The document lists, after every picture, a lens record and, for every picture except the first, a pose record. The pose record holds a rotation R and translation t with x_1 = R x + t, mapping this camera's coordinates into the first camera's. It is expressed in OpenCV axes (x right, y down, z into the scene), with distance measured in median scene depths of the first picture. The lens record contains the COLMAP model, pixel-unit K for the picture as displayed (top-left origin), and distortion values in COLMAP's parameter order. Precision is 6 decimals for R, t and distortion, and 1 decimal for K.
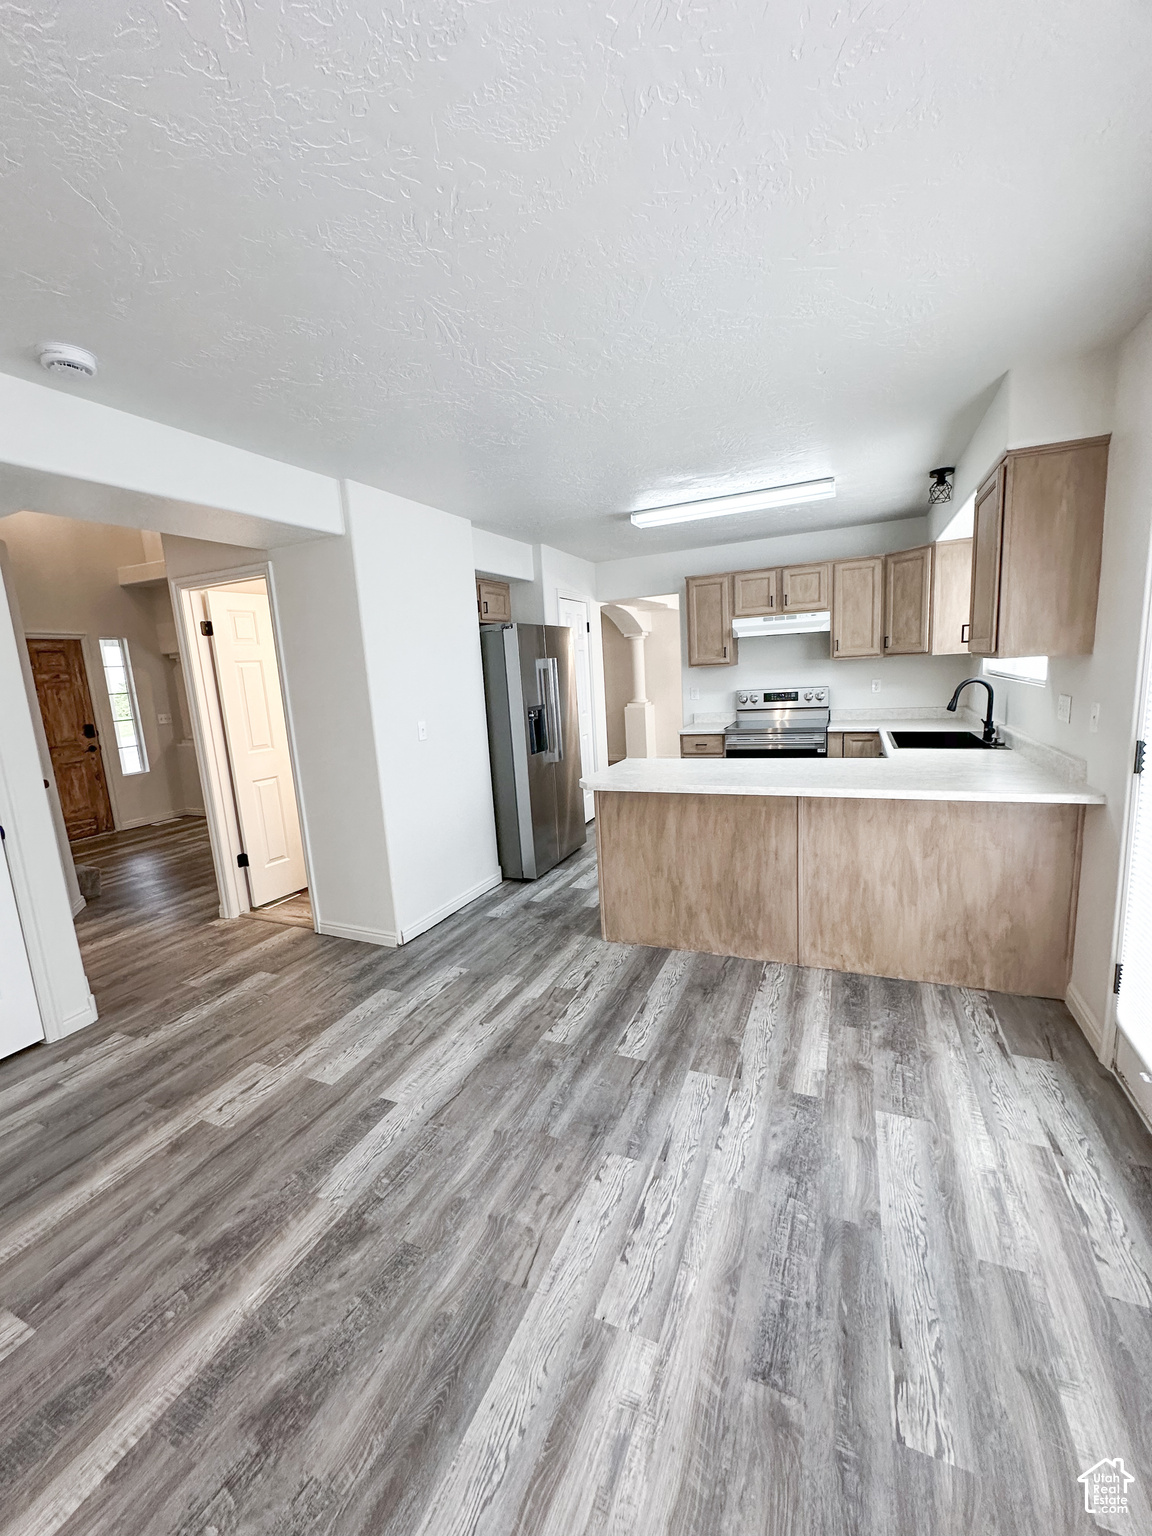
lens RADIAL K [[611.9, 0, 576.6], [0, 611.9, 764.7], [0, 0, 1]] dist [-0.005766, 0.001414]
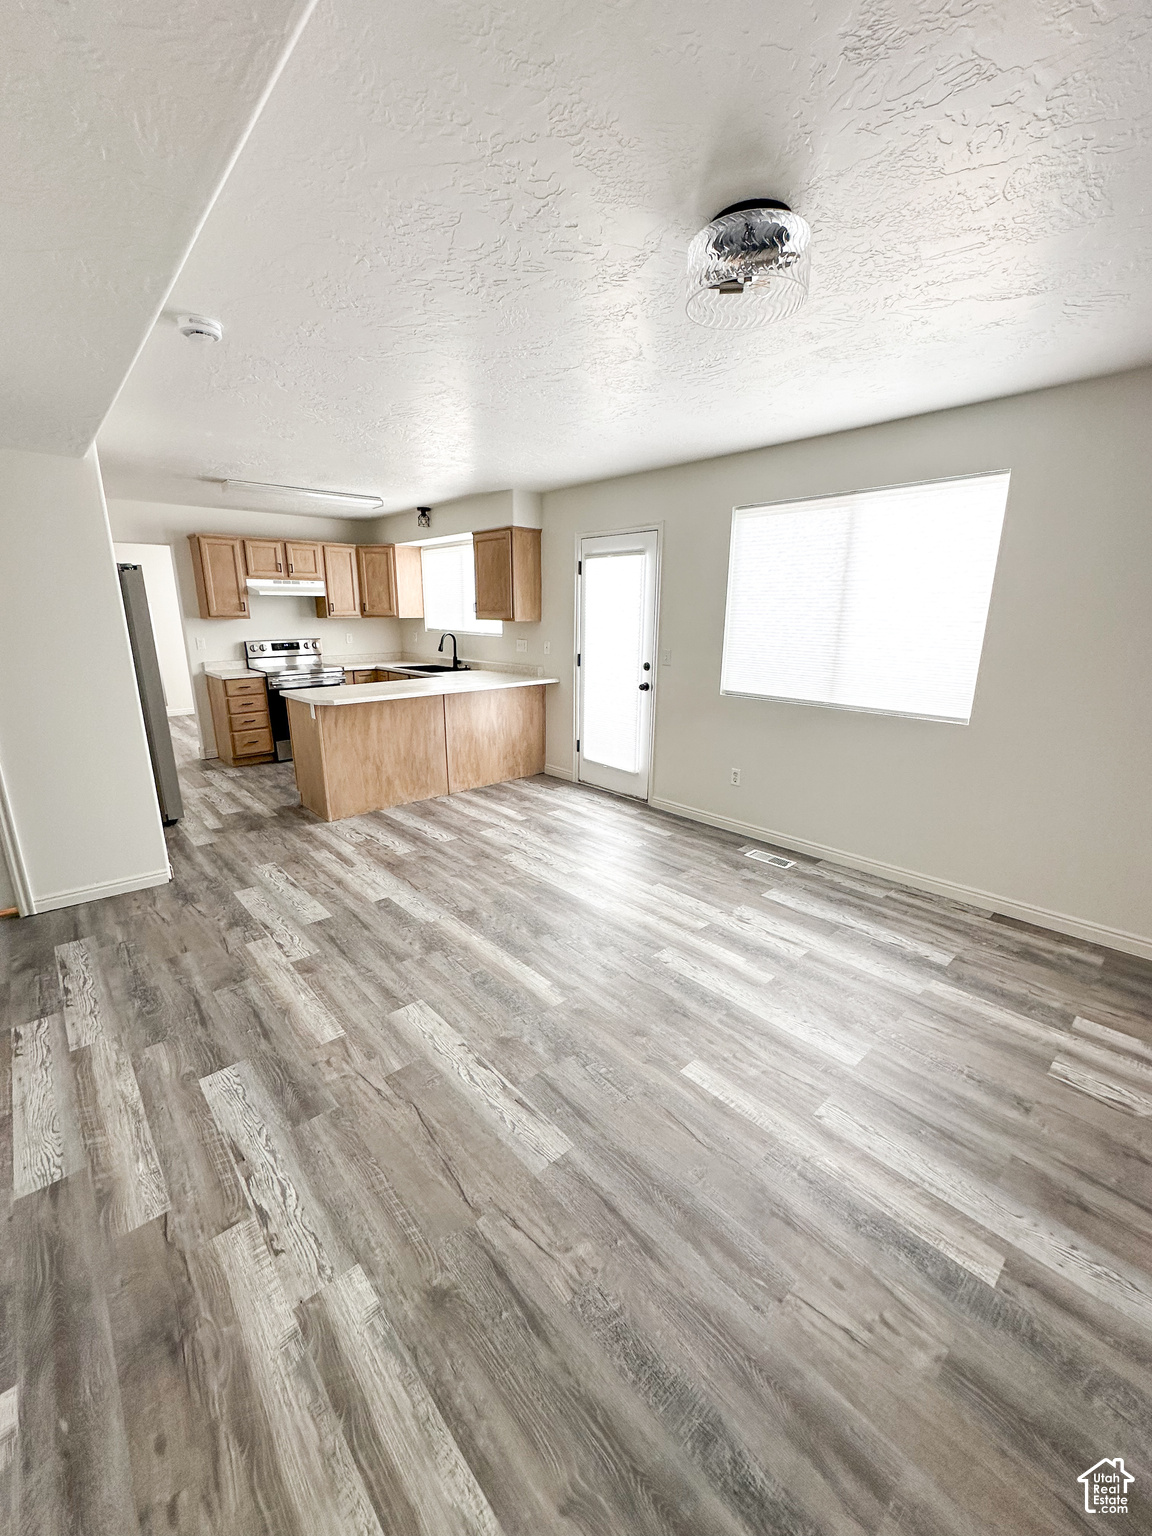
lens RADIAL K [[611.9, 0, 574.2], [0, 611.9, 762.9], [0, 0, 1]] dist [-0.005766, 0.001414]
pose [[0.405073, -0.164455, 0.899372, -0.999152], [0.116926, 0.984930, 0.127437, 0.056065], [-0.906777, 0.053539, 0.418198, -0.060170]]
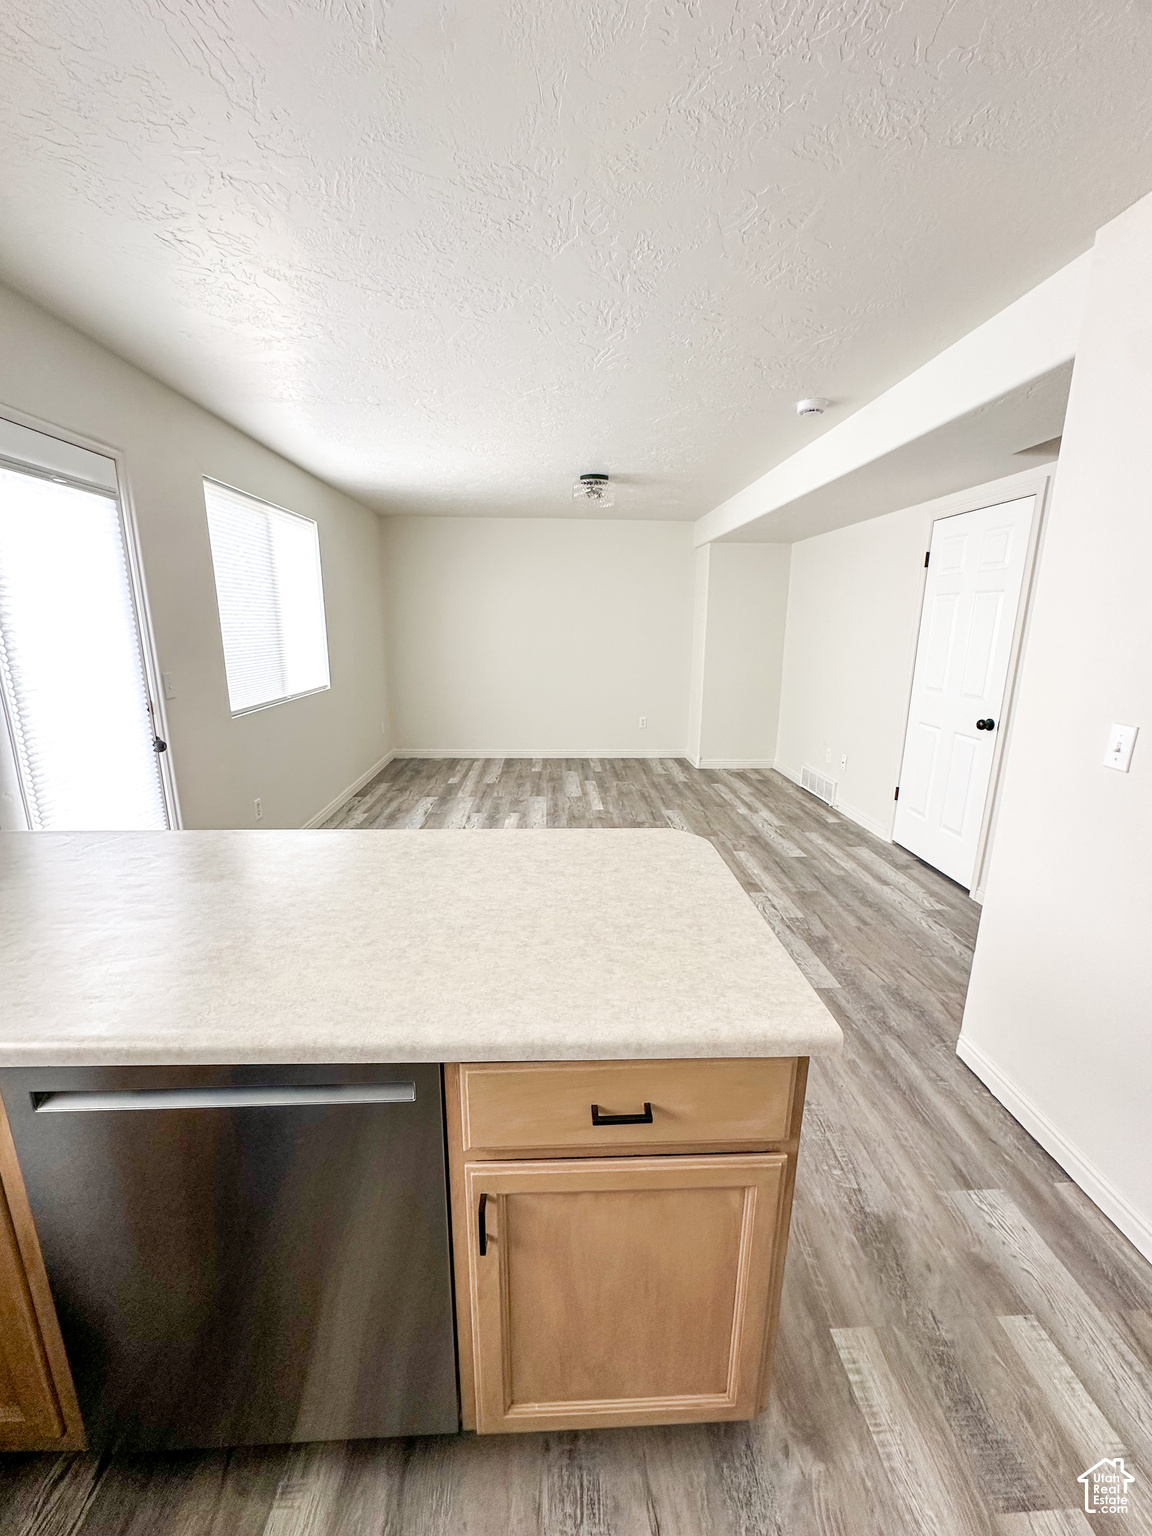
lens RADIAL K [[611.9, 0, 575.8], [0, 611.9, 765.4], [0, 0, 1]] dist [-0.005766, 0.001414]
pose [[-0.894505, 0.154445, -0.419533, 0.310175], [-0.022974, 0.921309, 0.388151, -0.231284], [0.446468, 0.356842, -0.820567, 1.363889]]
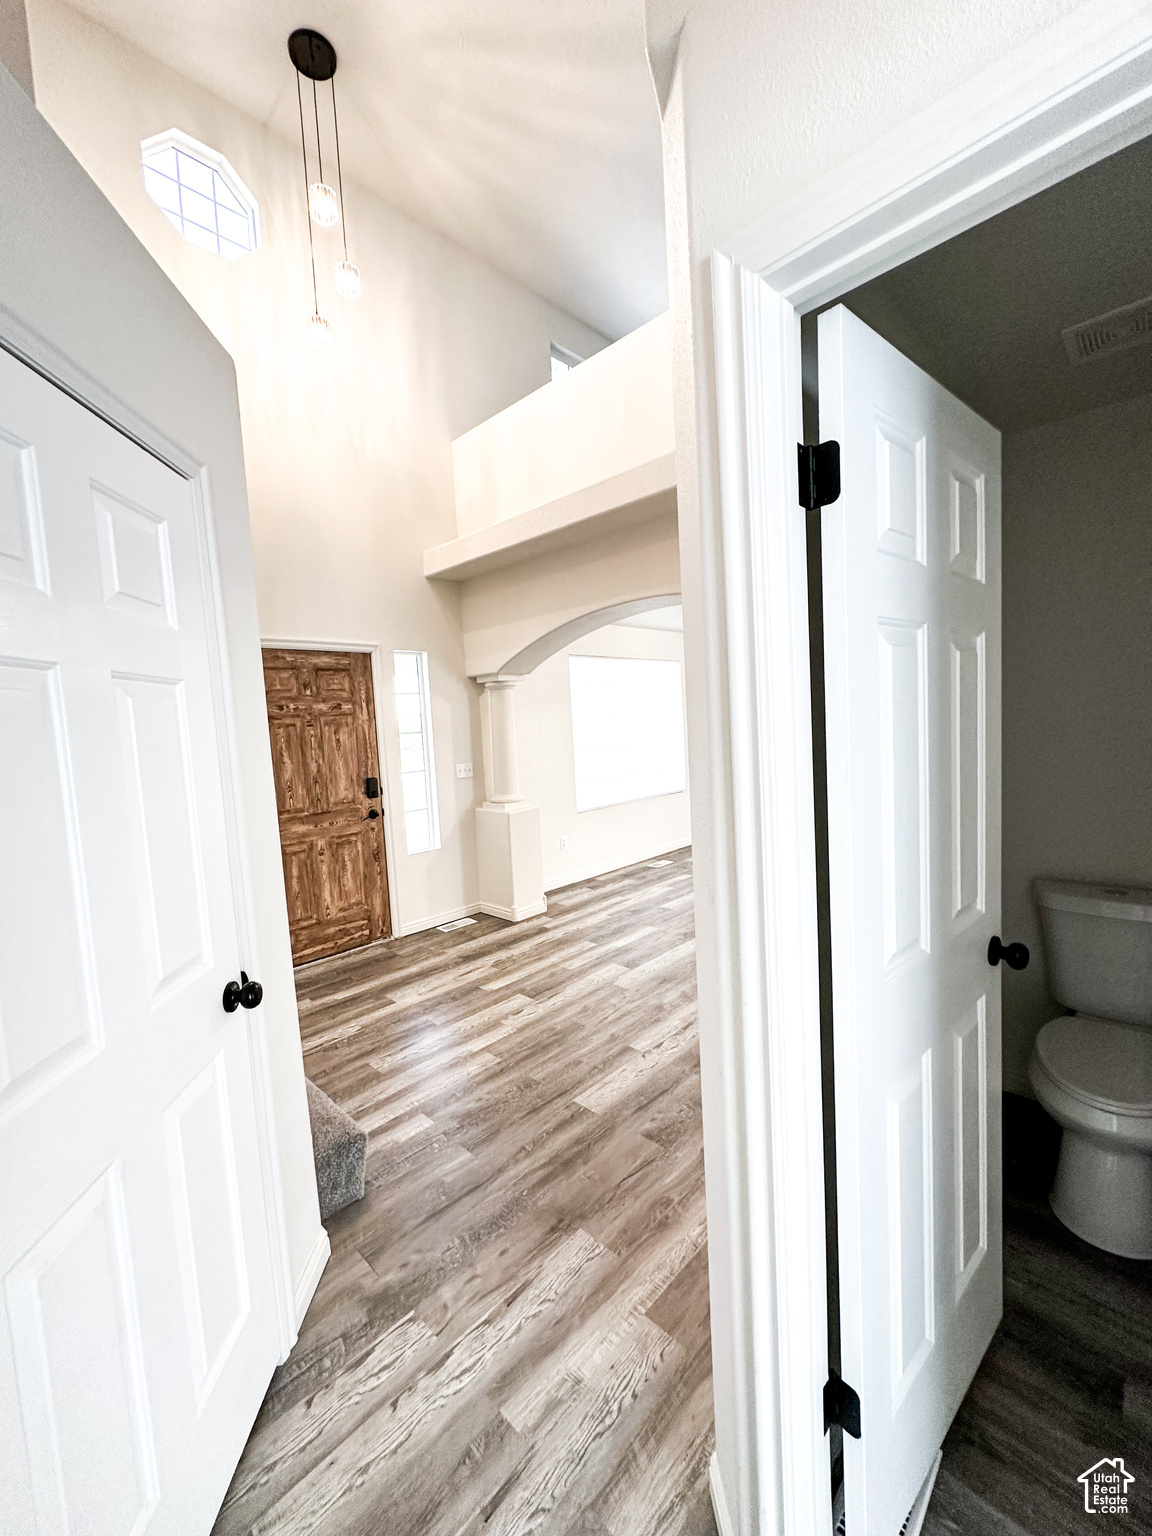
lens RADIAL K [[611.9, 0, 570.0], [0, 611.9, 764.3], [0, 0, 1]] dist [-0.005766, 0.001414]
pose [[0.931642, 0.026253, -0.362427, -0.726088], [-0.055913, 0.995866, -0.071592, -0.092623], [0.359049, 0.086962, 0.929259, 0.929256]]
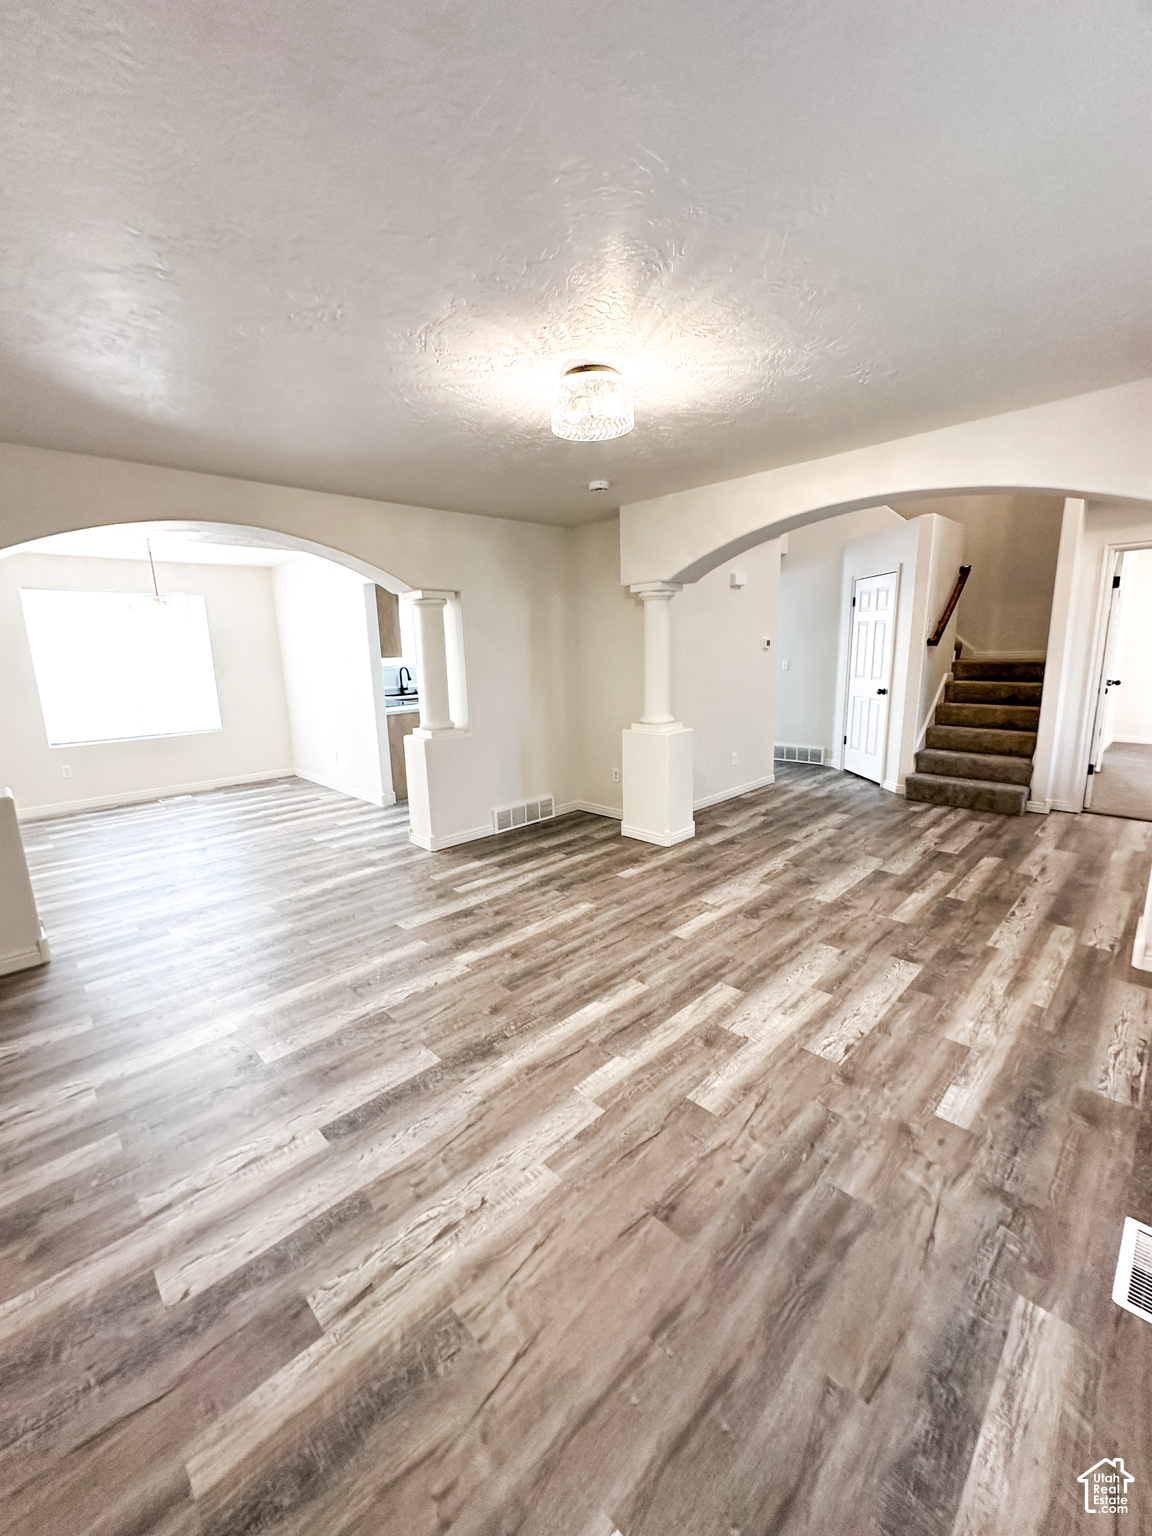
lens RADIAL K [[611.9, 0, 579.1], [0, 611.9, 766.4], [0, 0, 1]] dist [-0.005766, 0.001414]
pose [[-0.924049, 0.005758, 0.382232, -0.948226], [0.140485, 0.935034, 0.325539, -0.484890], [-0.355525, 0.354512, -0.864825, 3.337595]]
